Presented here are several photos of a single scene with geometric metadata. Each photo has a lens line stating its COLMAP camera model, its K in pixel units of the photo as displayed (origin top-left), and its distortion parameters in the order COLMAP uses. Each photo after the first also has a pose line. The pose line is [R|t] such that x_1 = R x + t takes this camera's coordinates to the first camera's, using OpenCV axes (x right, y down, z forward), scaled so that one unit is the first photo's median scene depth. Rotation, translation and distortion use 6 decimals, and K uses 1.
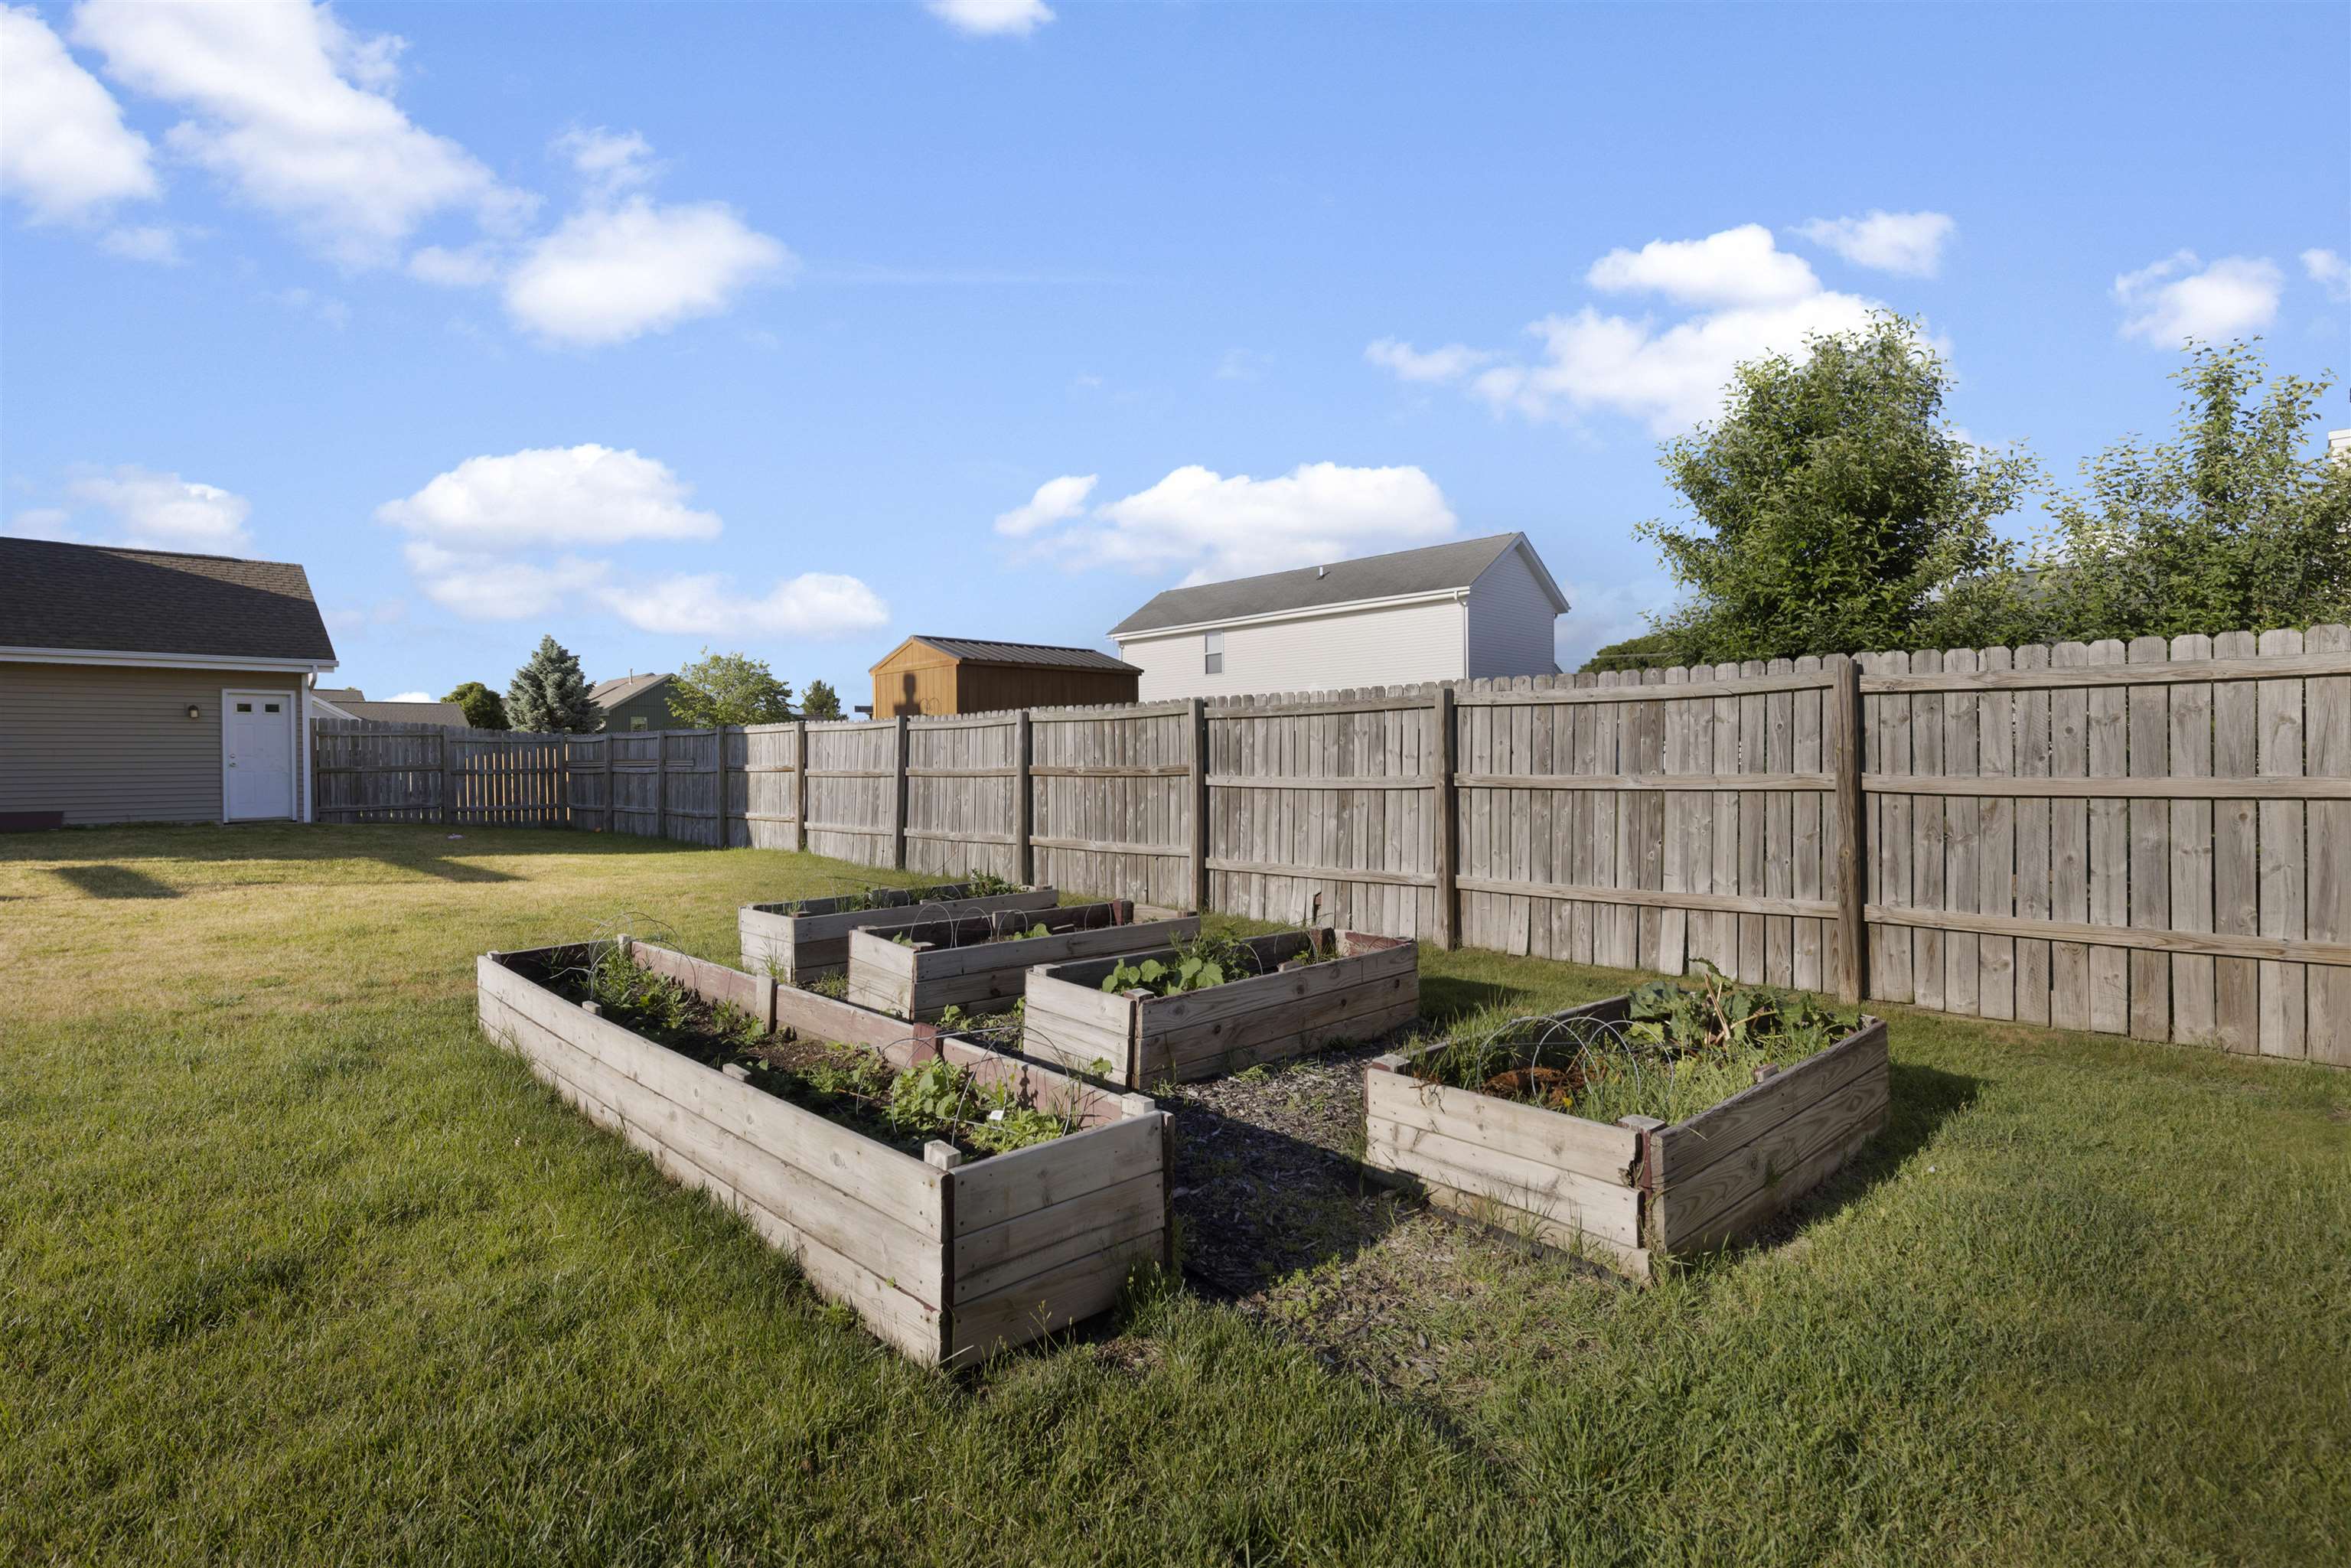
lens RADIAL K [[1120.3, 0, 1173.5], [0, 1120.3, 770.8], [0, 0, 1]] dist [0.002366, -0.000651]
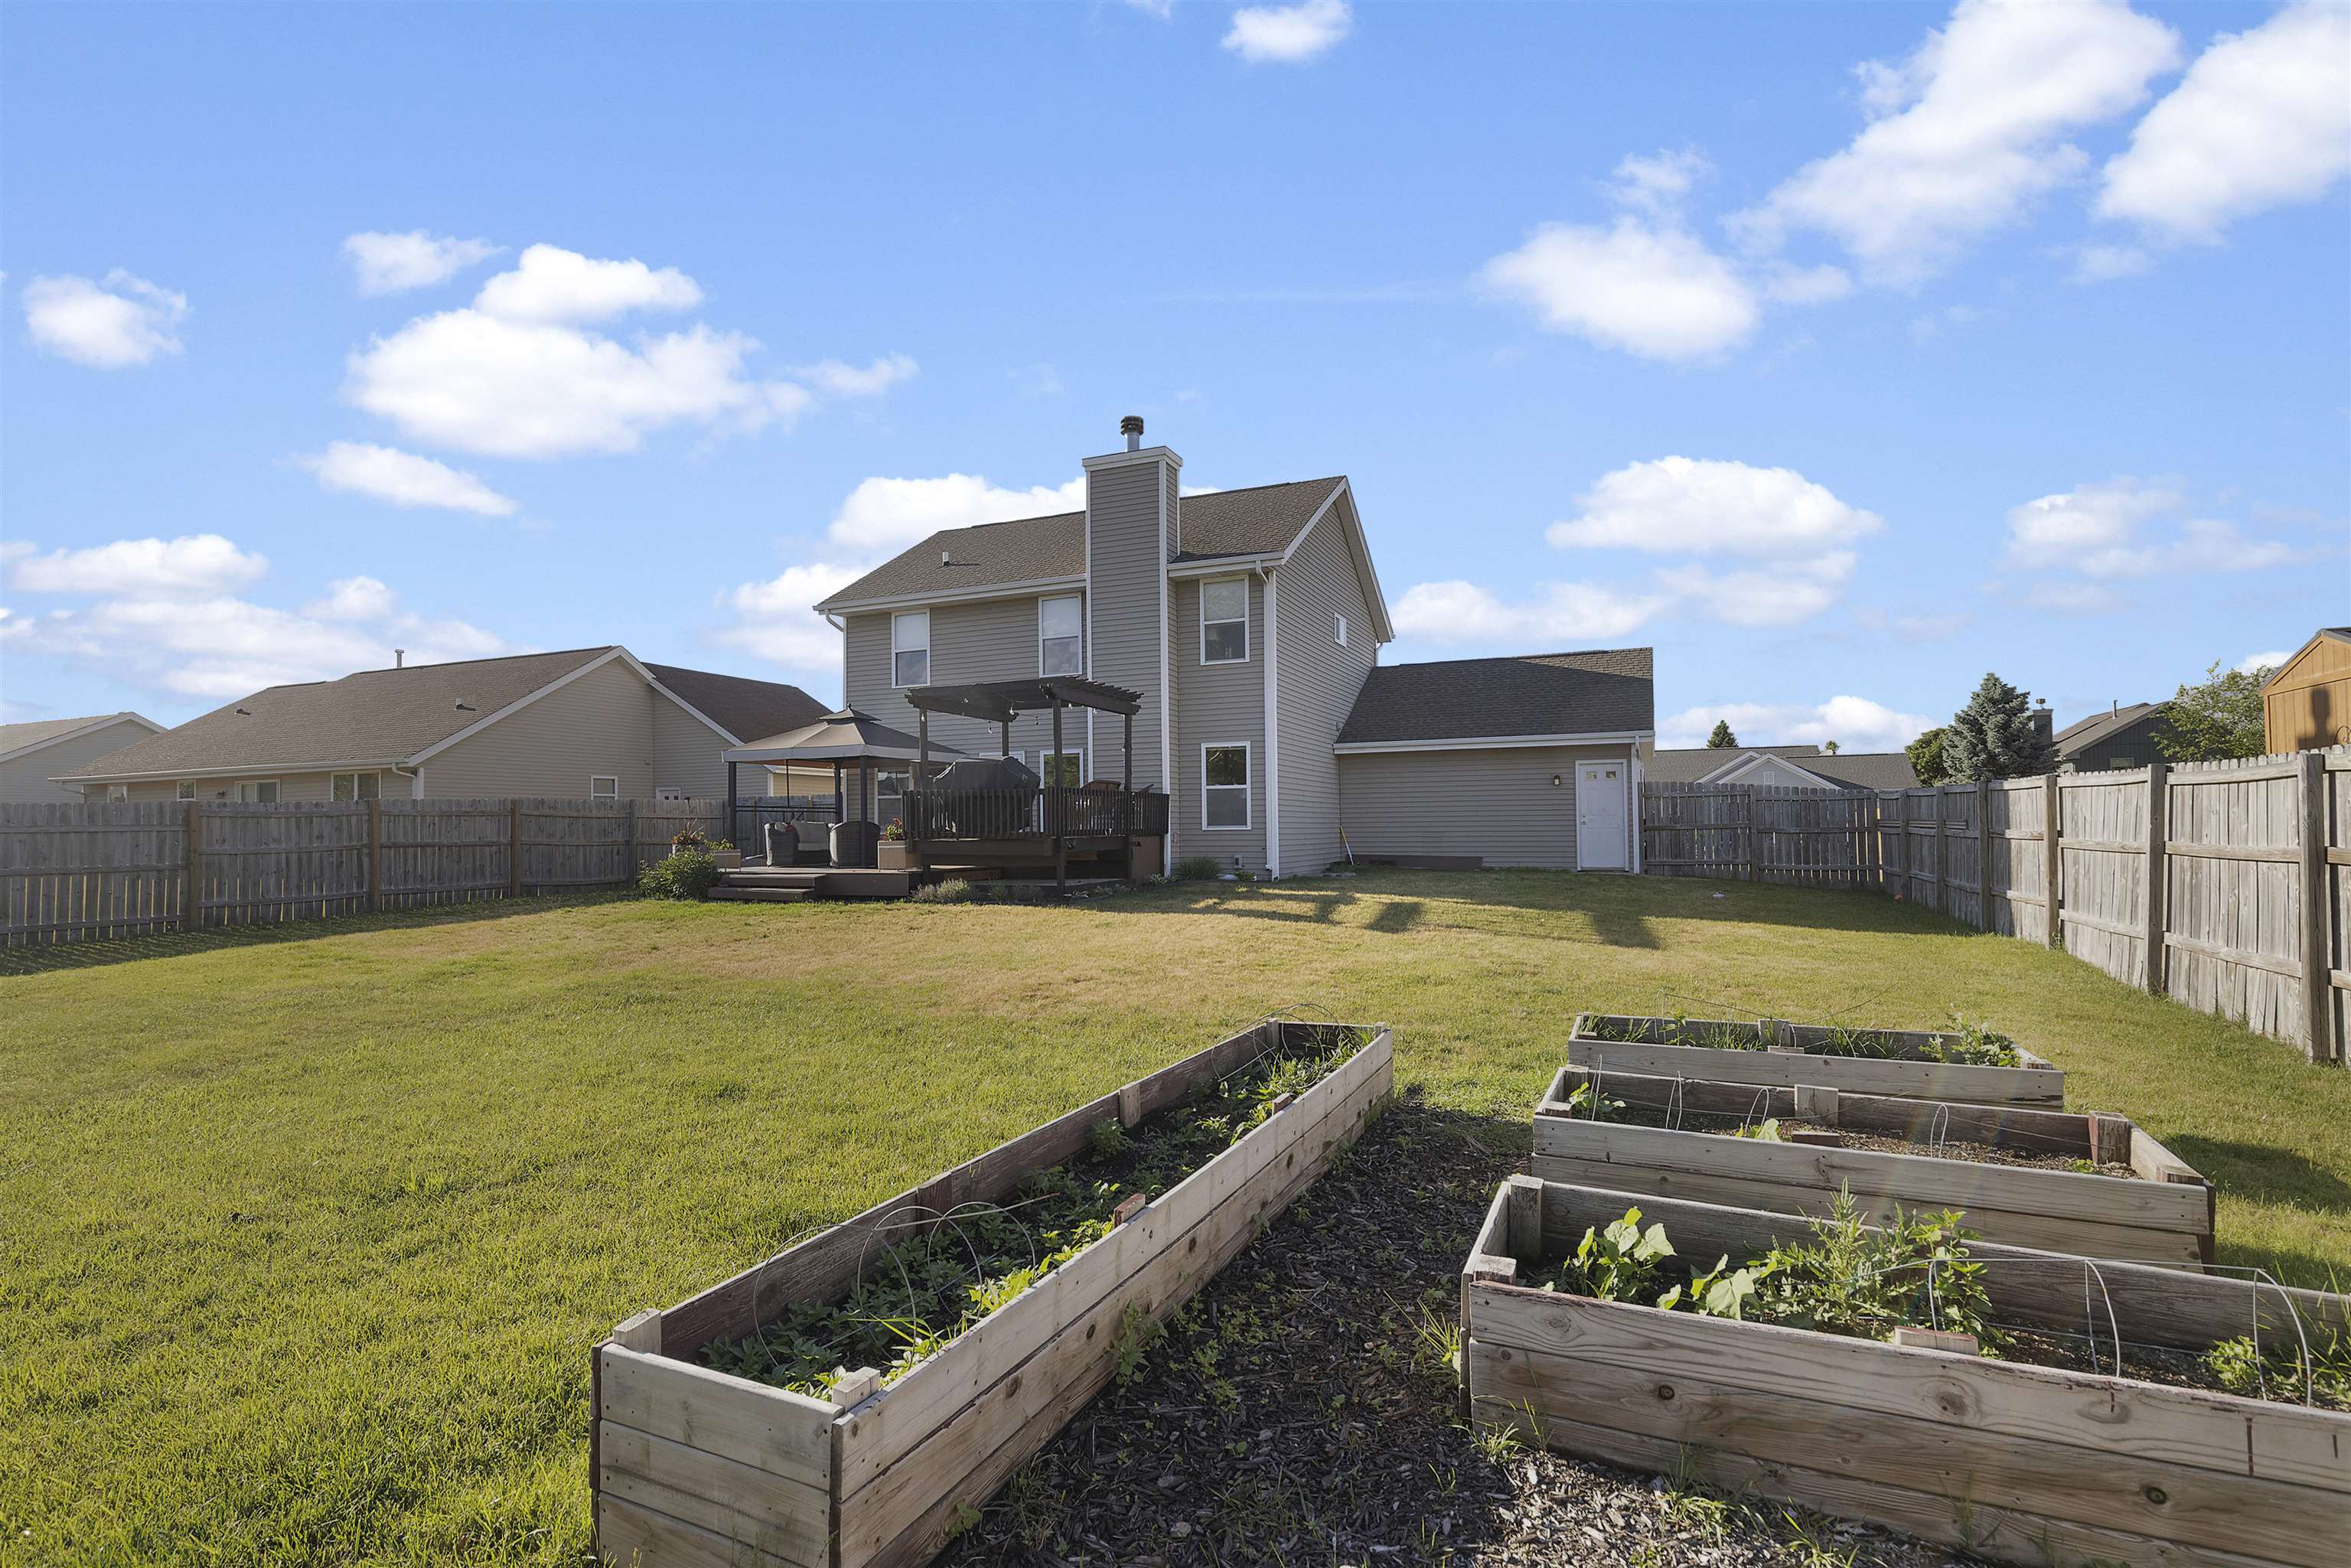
lens RADIAL K [[1120.3, 0, 1175.4], [0, 1120.3, 803.9], [0, 0, 1]] dist [0.002366, -0.000651]
pose [[0.363408, -0.009481, -0.931582, 0.125214], [-0.001525, 0.999941, -0.010772, -0.012757], [0.931629, 0.005335, 0.363372, 0.158349]]
